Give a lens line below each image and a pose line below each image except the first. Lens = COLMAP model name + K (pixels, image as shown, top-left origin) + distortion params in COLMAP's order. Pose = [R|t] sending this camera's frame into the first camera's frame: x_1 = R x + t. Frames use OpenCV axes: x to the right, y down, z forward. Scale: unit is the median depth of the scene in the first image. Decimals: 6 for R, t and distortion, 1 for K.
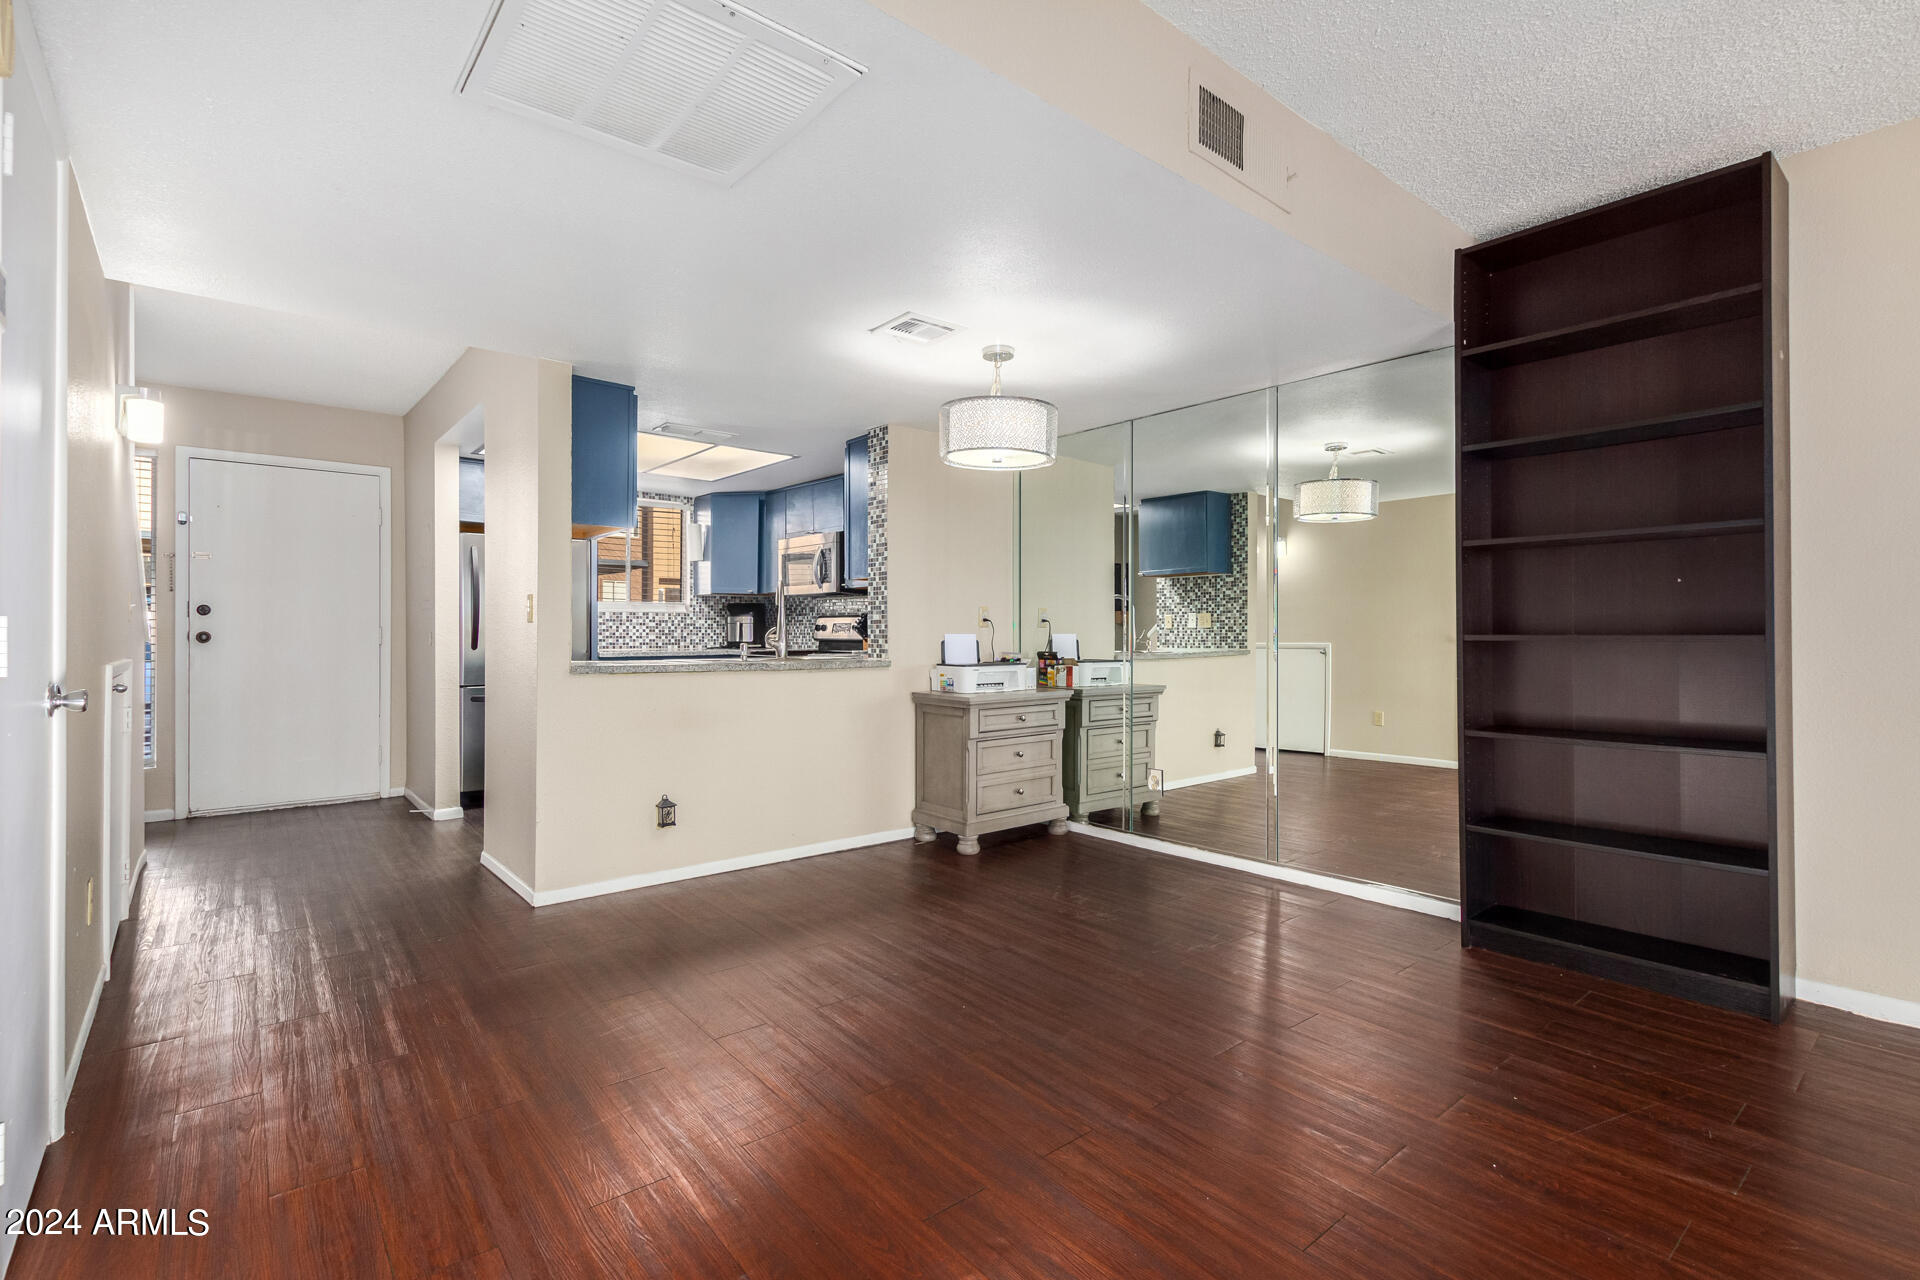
lens RADIAL K [[898.0, 0, 971.3], [0, 898.0, 625.8], [0, 0, 1]] dist [0.003354, 0.000234]
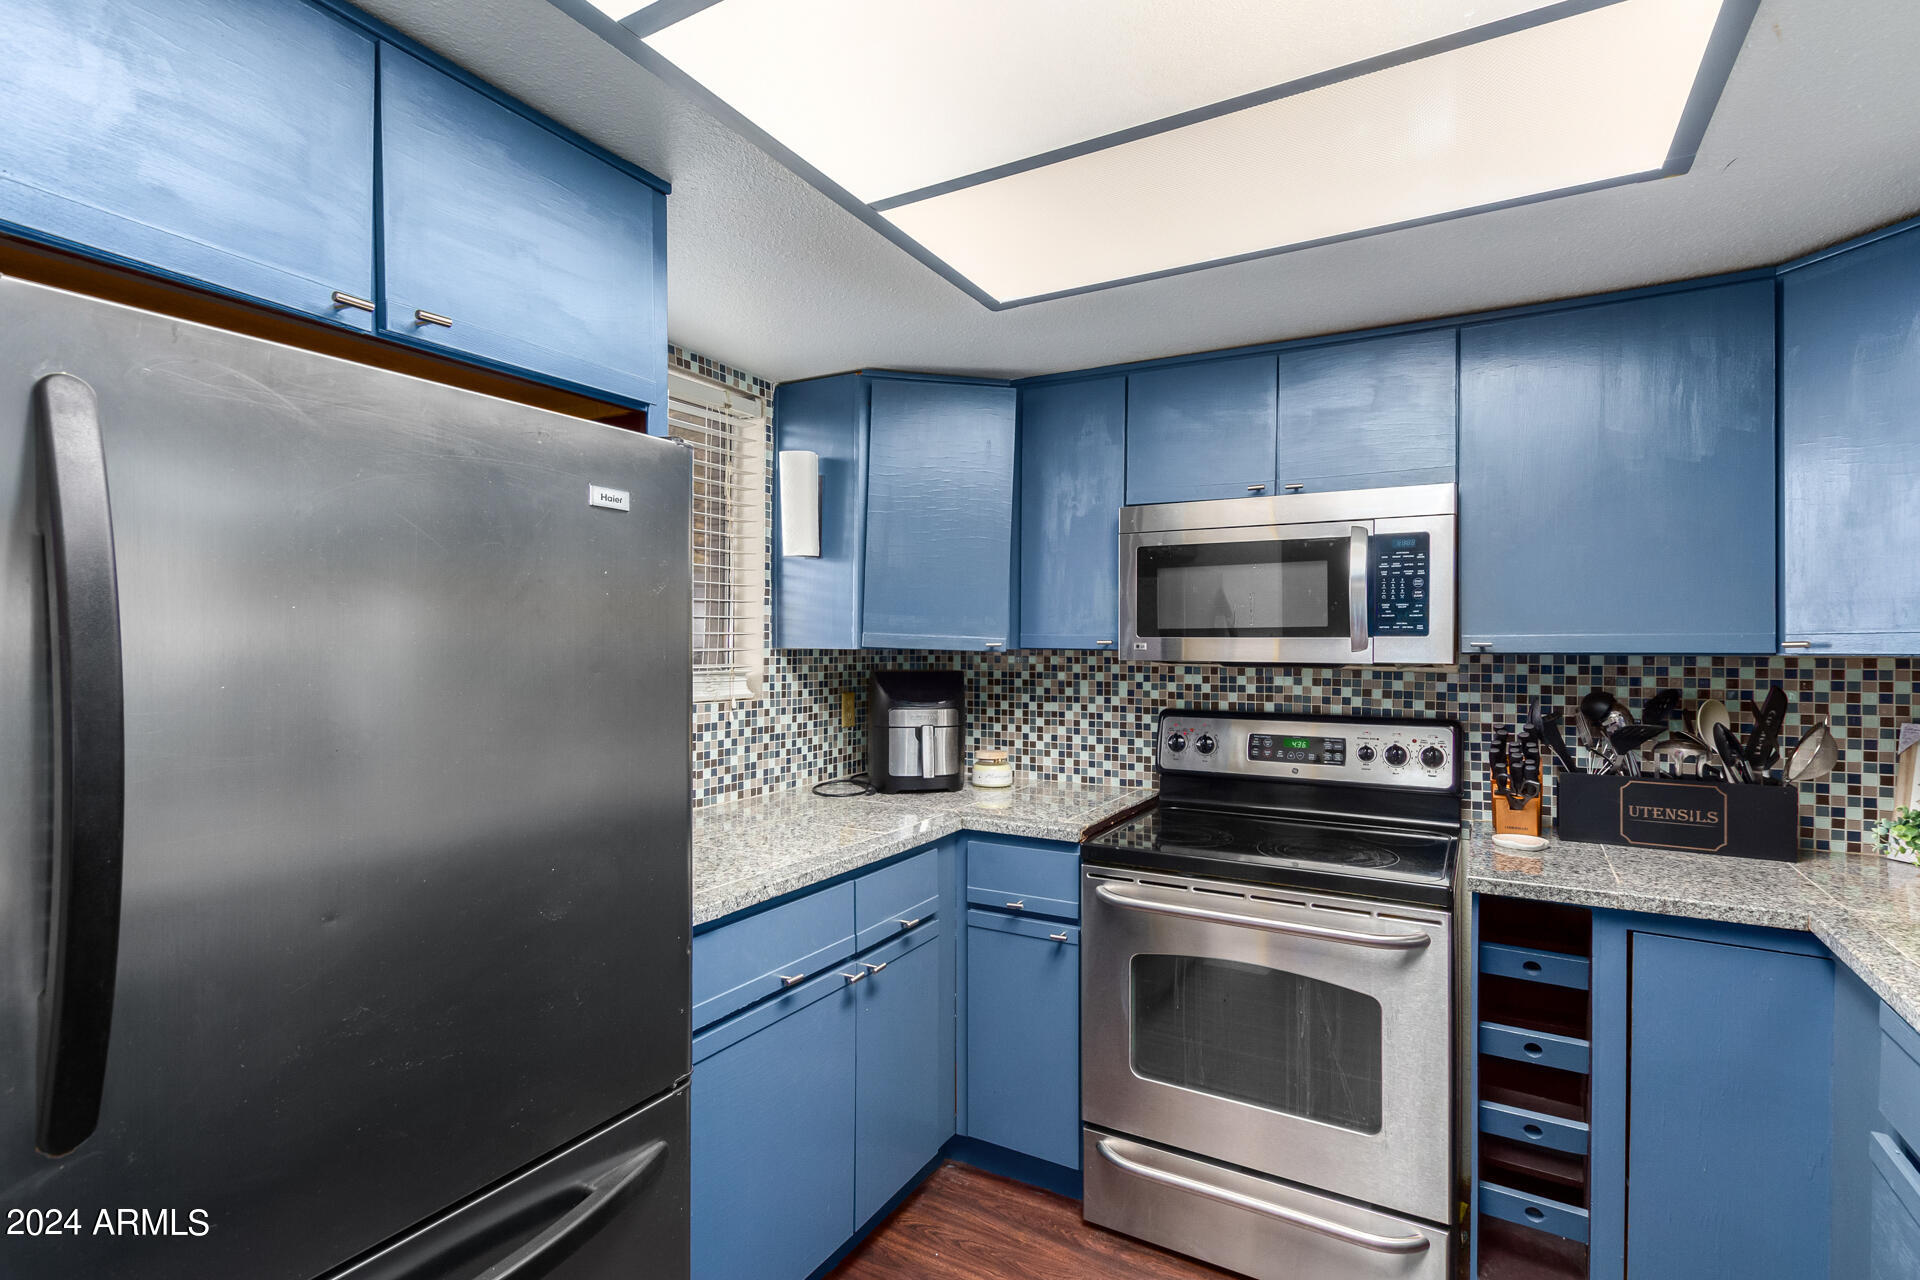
lens RADIAL K [[897.1, 0, 960.0], [0, 897.1, 640.0], [0, 0, 1]] dist [-0.000974, -0.000347]
pose [[0.939343, 0.004748, 0.342947, -0.506105], [-0.004998, 0.999987, -0.000157, -0.053059], [-0.342943, -0.001567, 0.939355, 0.875411]]
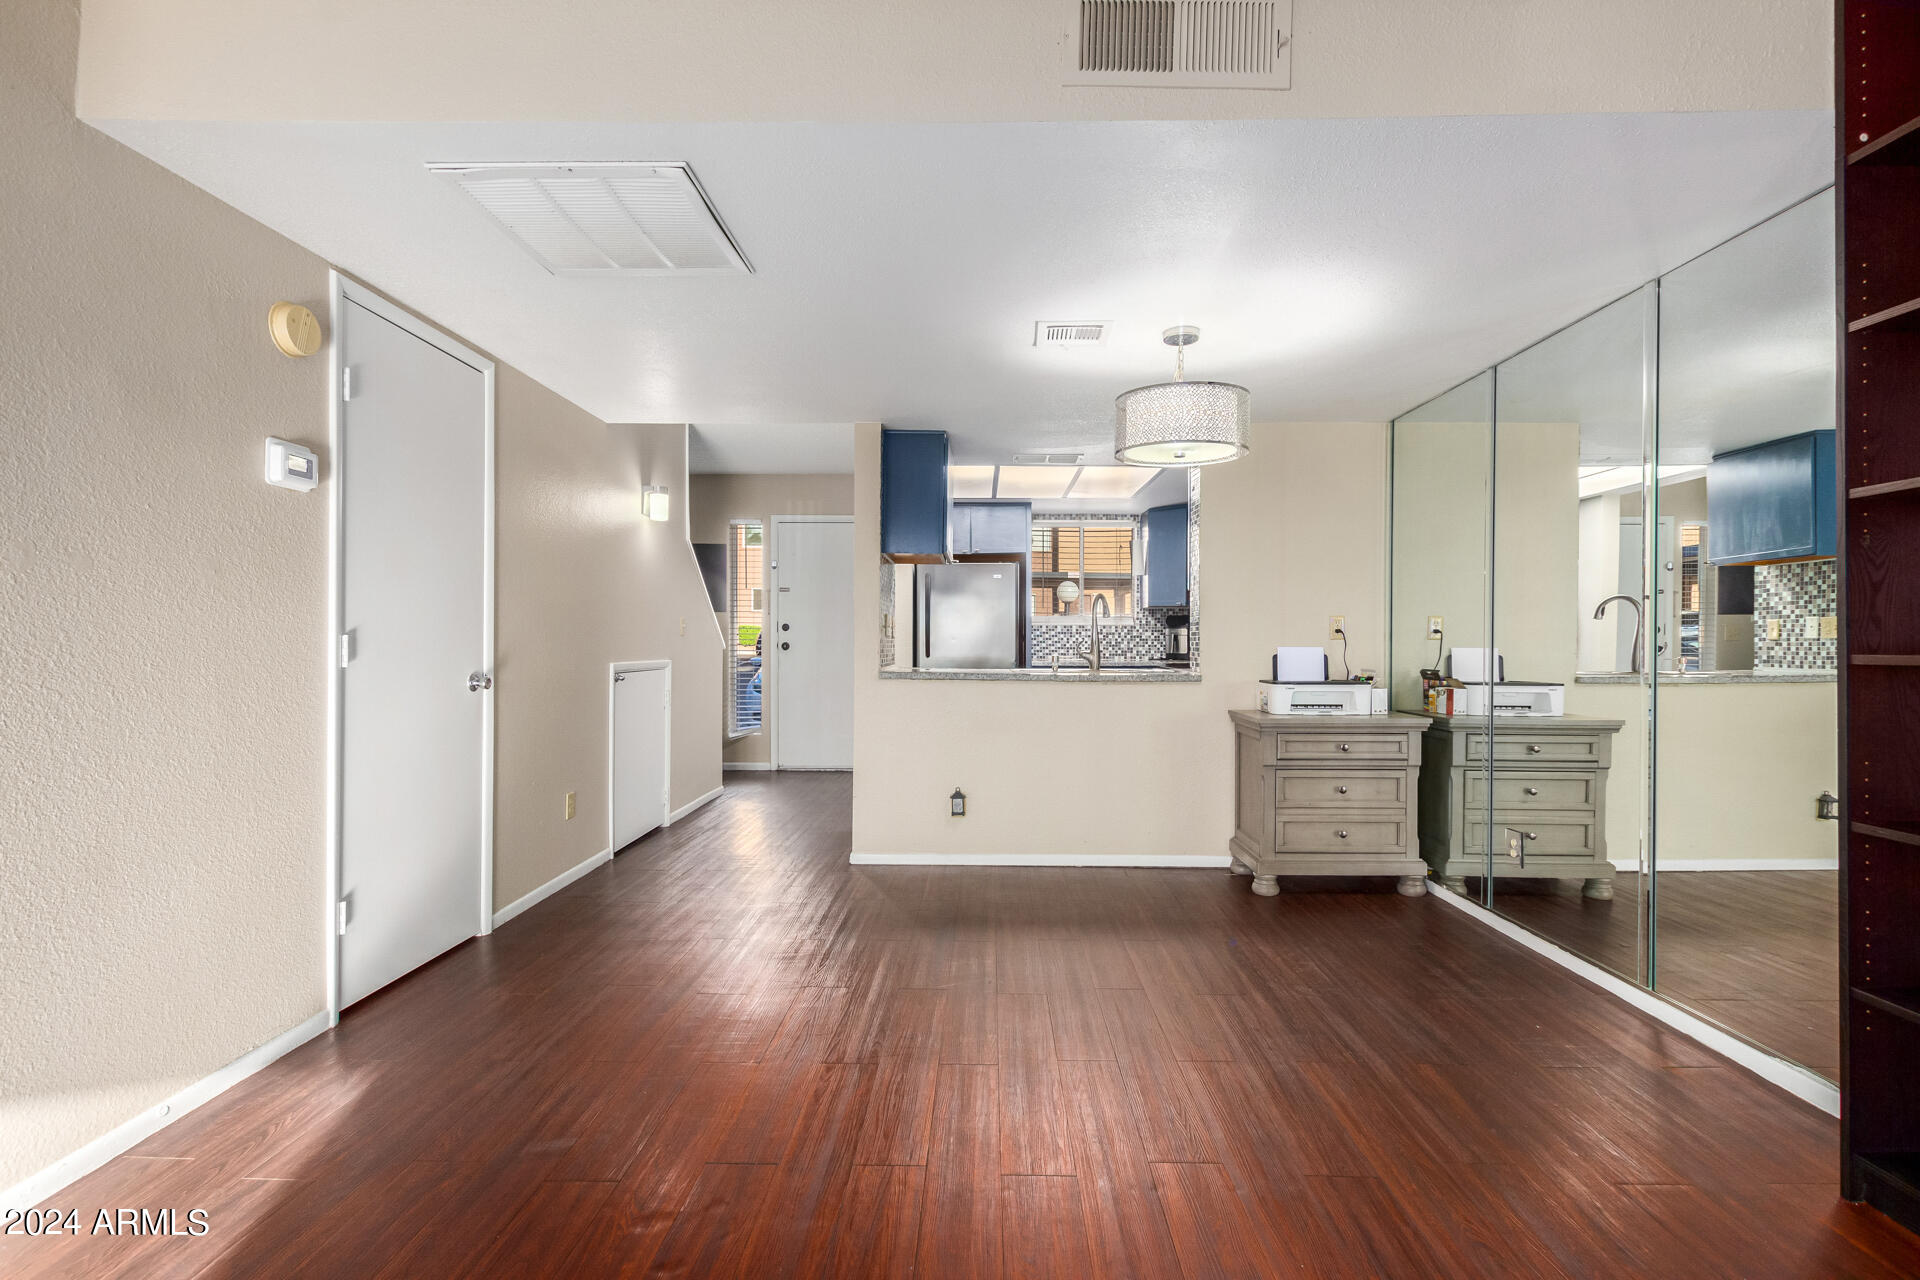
lens RADIAL K [[897.1, 0, 960.0], [0, 897.1, 640.0], [0, 0, 1]] dist [-0.000974, -0.000347]
pose [[0.739188, -0.000211, -0.673499, 0.331011], [0.003381, 0.999989, 0.003397, -0.001896], [0.673491, -0.004788, 0.739180, 0.126294]]
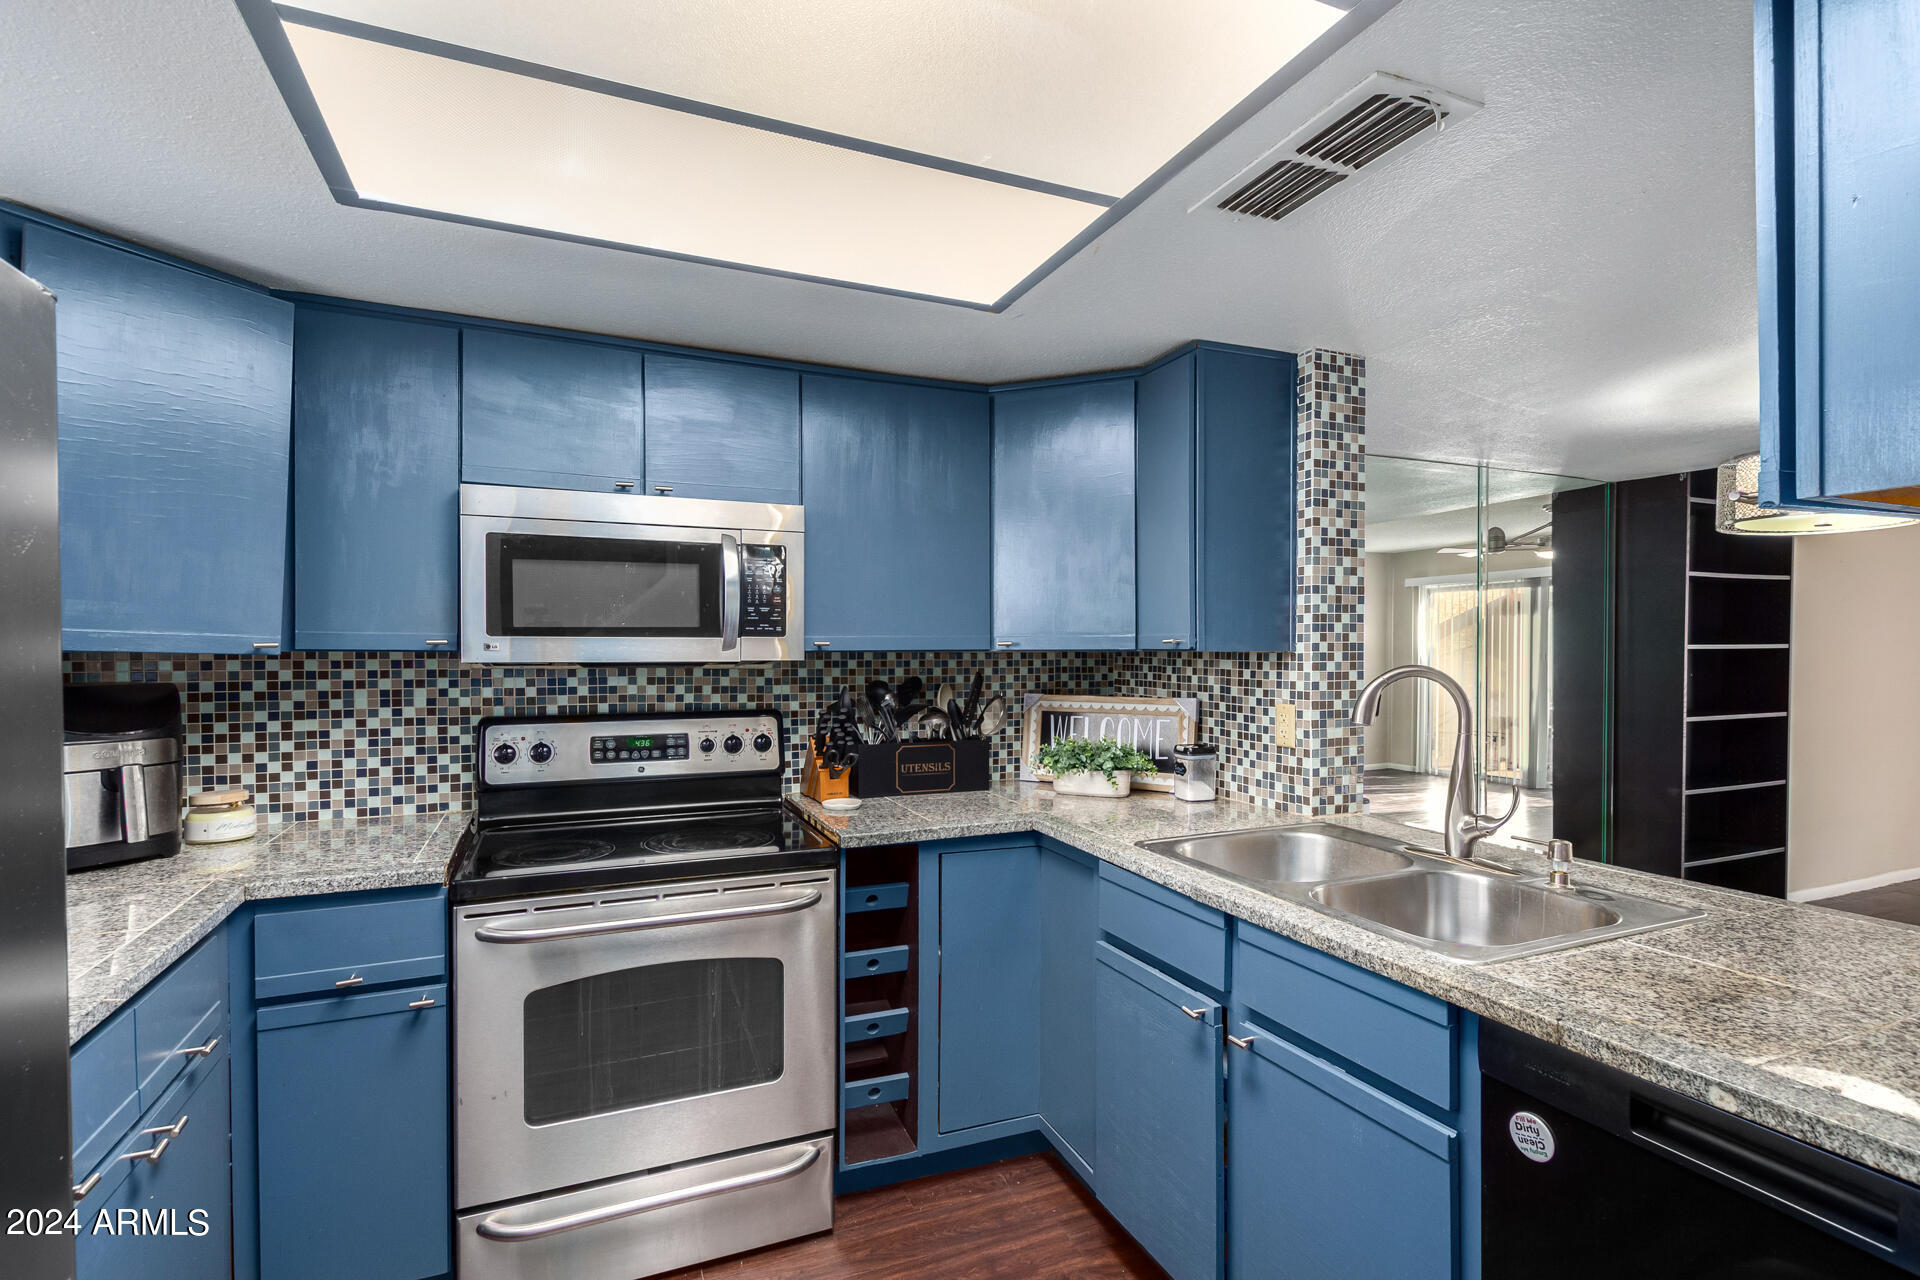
lens RADIAL K [[904.4, 0, 957.4], [0, 904.4, 653.1], [0, 0, 1]] dist [-0.001561, -0.000150]
pose [[0.289274, -0.007677, 0.957216, -0.588160], [-0.005475, 0.999938, 0.009674, -0.052513], [-0.957231, -0.008039, 0.289214, 0.958371]]
